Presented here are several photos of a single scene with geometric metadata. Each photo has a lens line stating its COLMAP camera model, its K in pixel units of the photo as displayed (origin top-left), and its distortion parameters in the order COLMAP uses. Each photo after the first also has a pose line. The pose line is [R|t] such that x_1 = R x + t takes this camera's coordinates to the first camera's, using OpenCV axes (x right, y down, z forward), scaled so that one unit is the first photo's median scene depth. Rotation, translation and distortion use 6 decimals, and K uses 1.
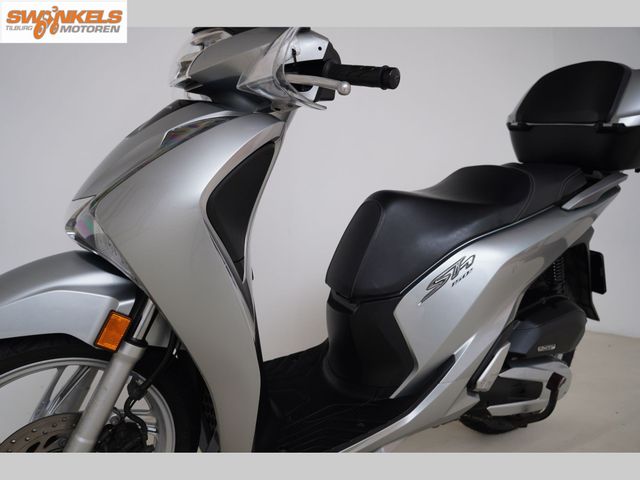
lens RADIAL K [[508.6, 0, 319.9], [0, 508.6, 239.7], [0, 0, 1]] dist [-0.069822, 0.006952]
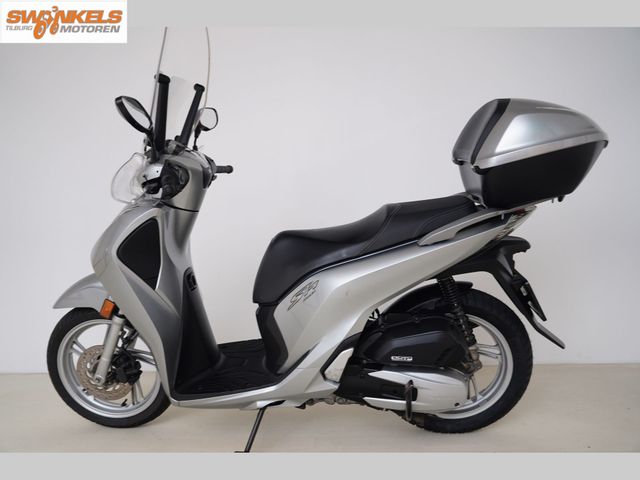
lens RADIAL K [[508.6, 0, 320.7], [0, 508.6, 236.8], [0, 0, 1]] dist [-0.069822, 0.006952]
pose [[0.797347, 0.000170, -0.603521, 1.149753], [0.003998, 0.999977, 0.005564, -0.096935], [0.603508, -0.006849, 0.797327, -0.109586]]
